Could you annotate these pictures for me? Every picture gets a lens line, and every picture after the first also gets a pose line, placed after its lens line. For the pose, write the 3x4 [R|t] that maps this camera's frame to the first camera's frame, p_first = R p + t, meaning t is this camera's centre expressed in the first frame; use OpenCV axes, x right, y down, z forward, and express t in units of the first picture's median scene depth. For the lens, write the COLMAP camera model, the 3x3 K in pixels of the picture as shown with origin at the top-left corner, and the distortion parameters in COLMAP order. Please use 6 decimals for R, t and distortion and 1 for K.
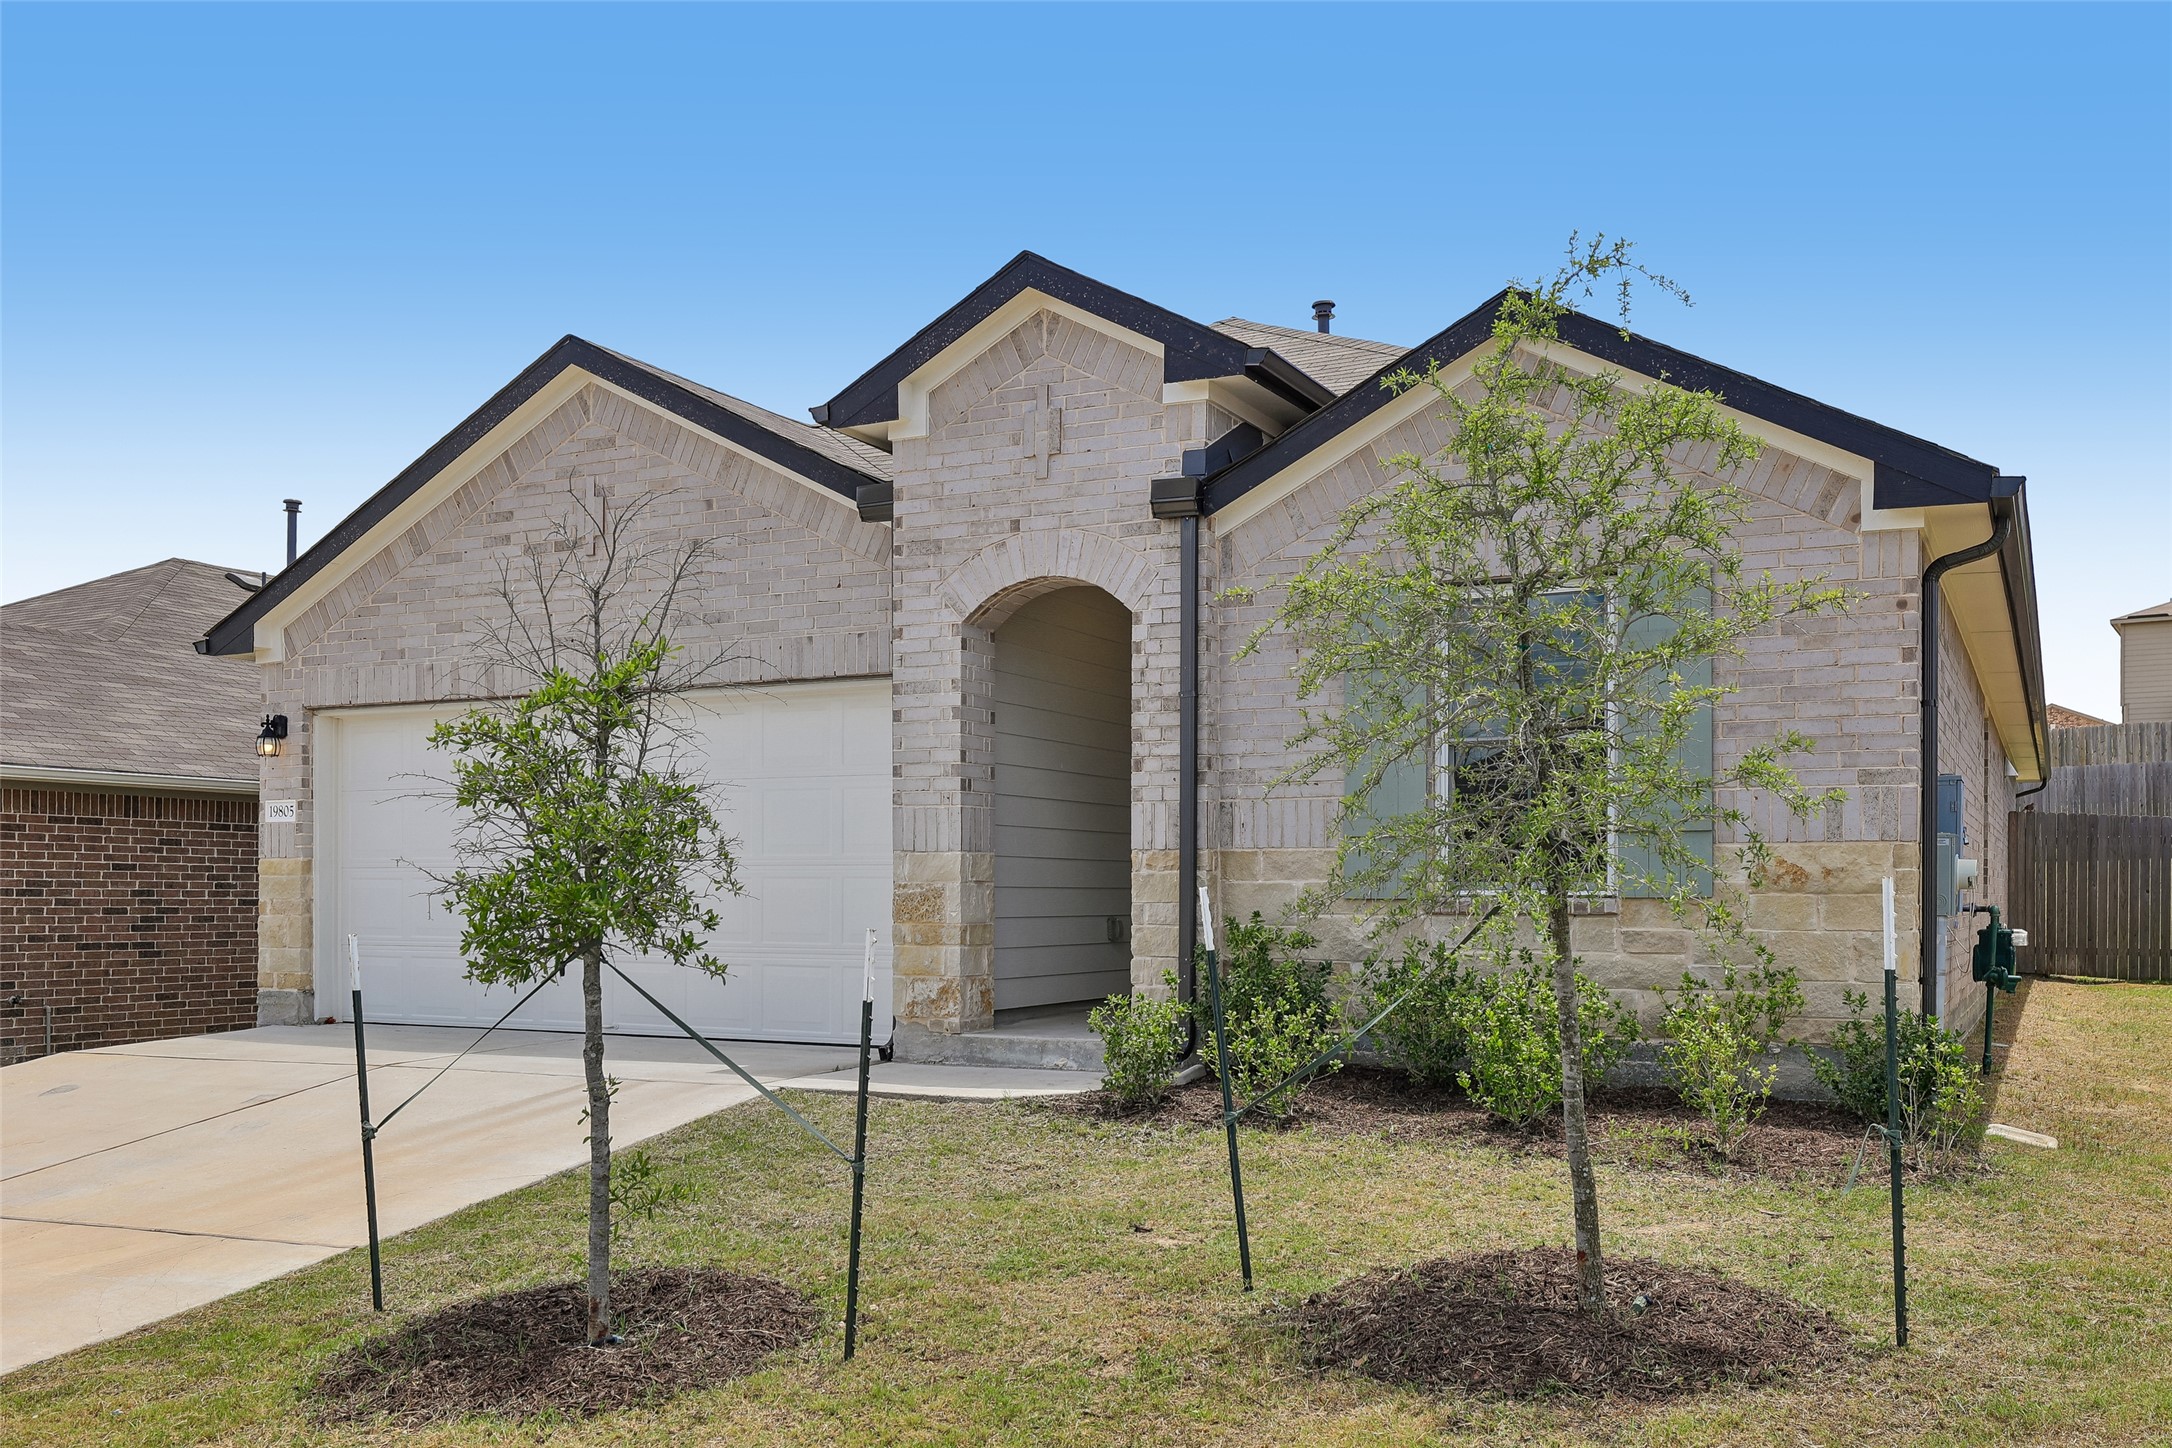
lens RADIAL K [[1883.8, 0, 1086.0], [0, 1883.8, 724.5], [0, 0, 1]] dist [-0.003953, -0.002506]
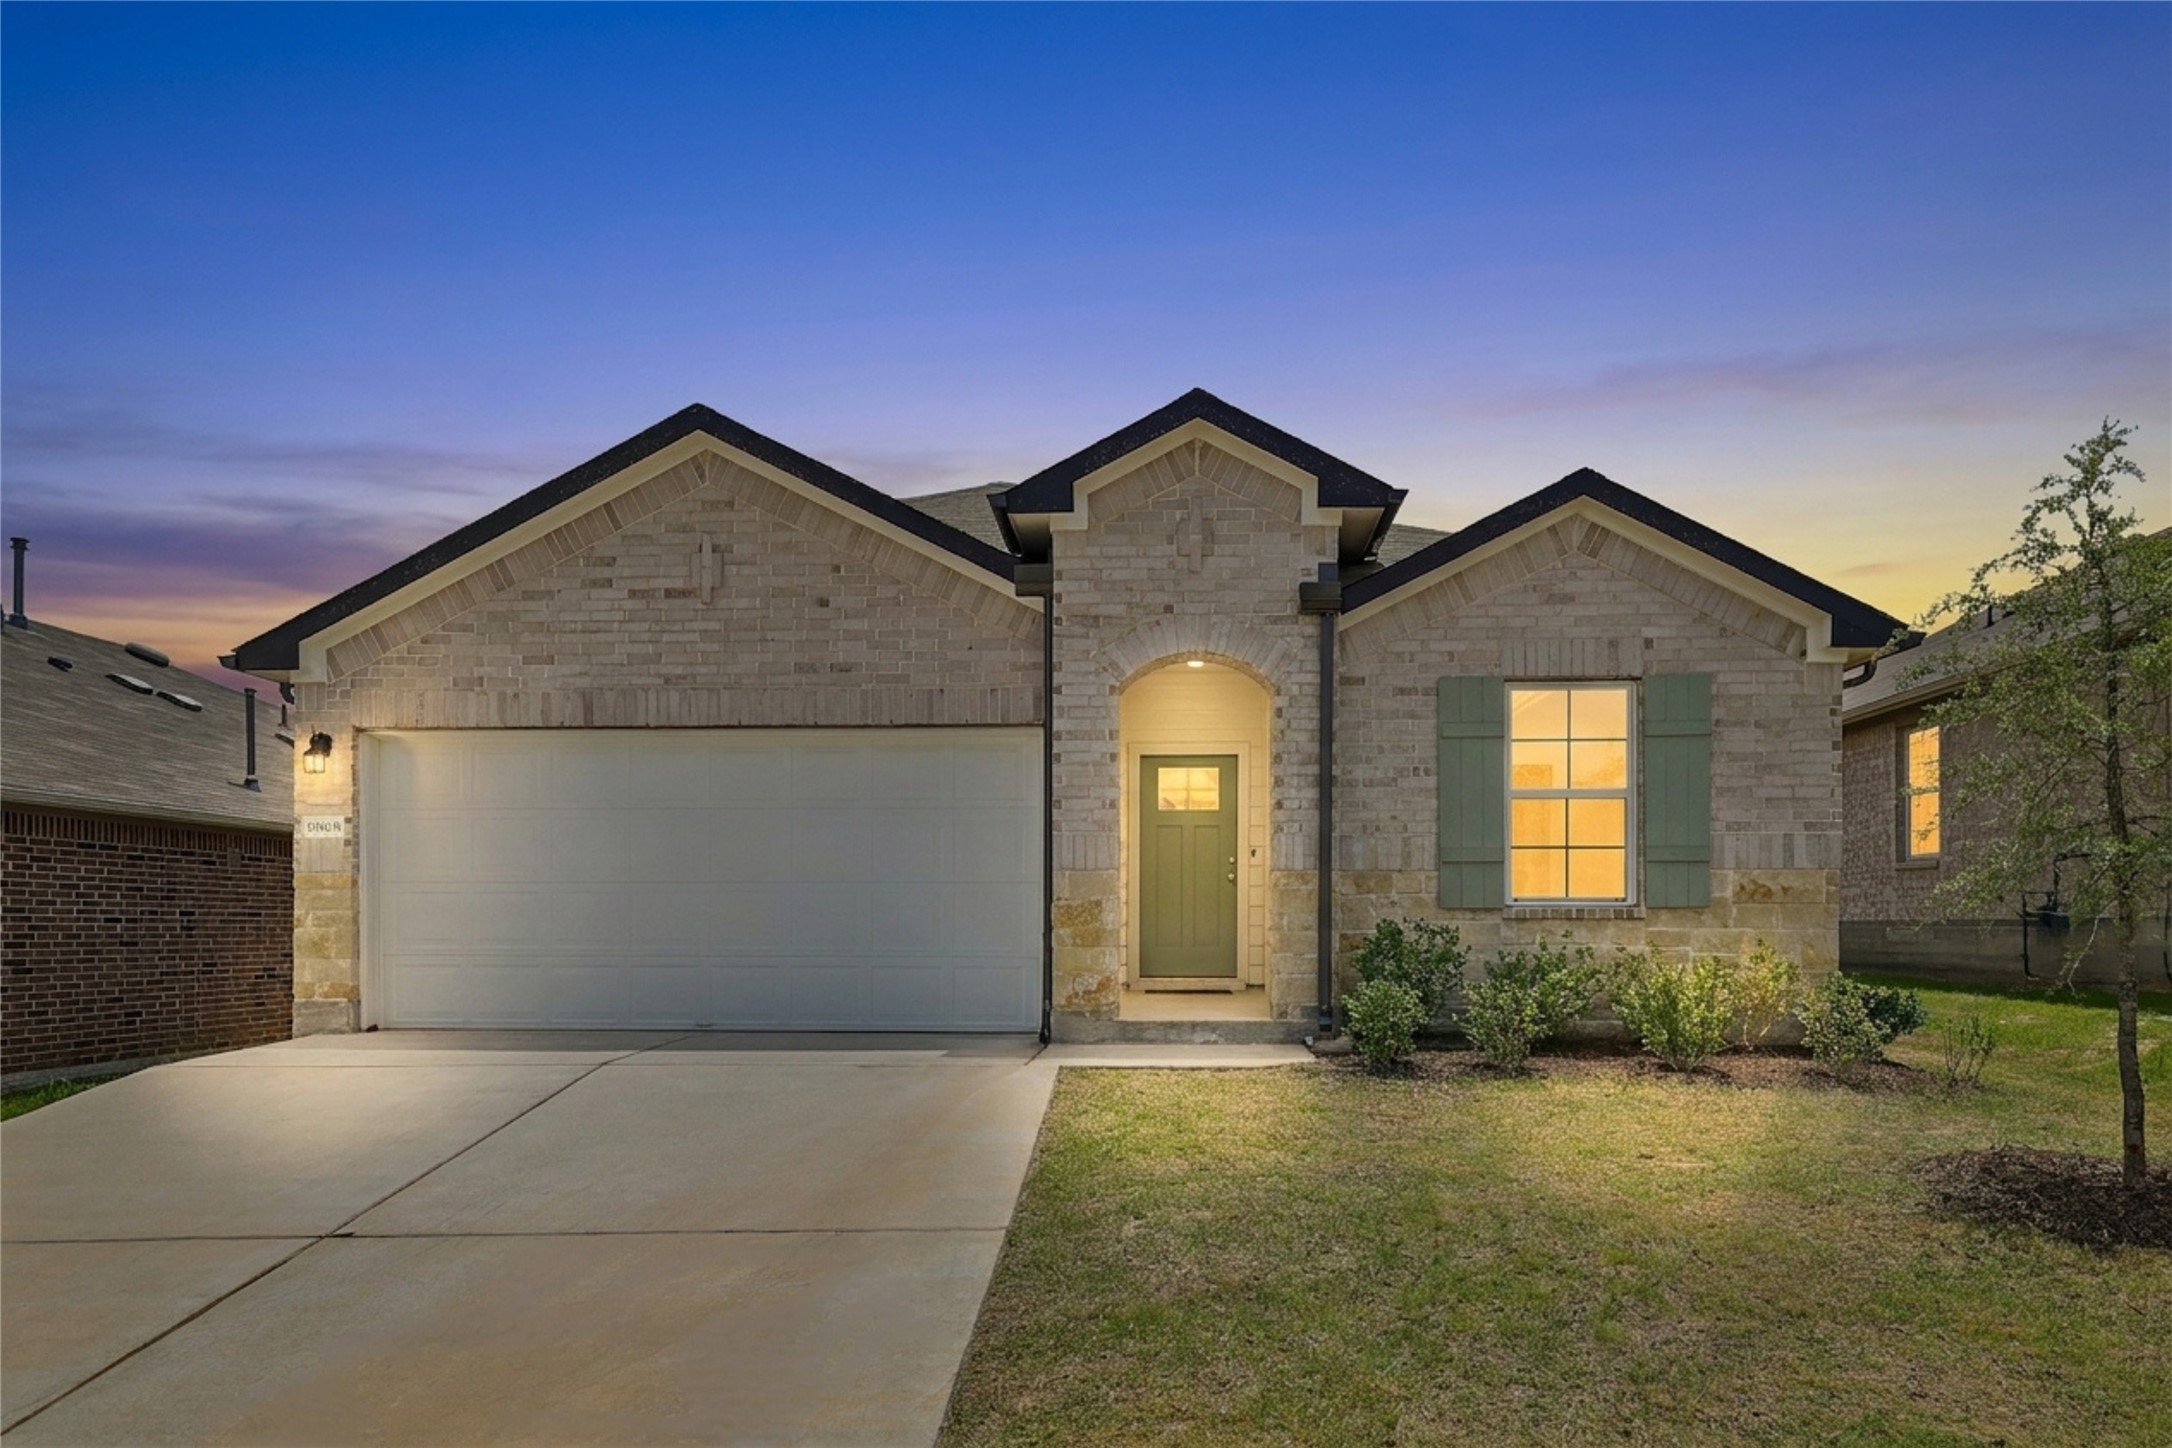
lens RADIAL K [[1373.6, 0, 1088.0], [0, 1373.6, 831.8], [0, 0, 1]] dist [-0.010598, -0.002878]
pose [[0.914354, 0.027508, 0.403981, -0.435162], [-0.035337, 0.999304, 0.011935, 0.031393], [-0.403371, -0.025189, 0.914690, 0.182486]]
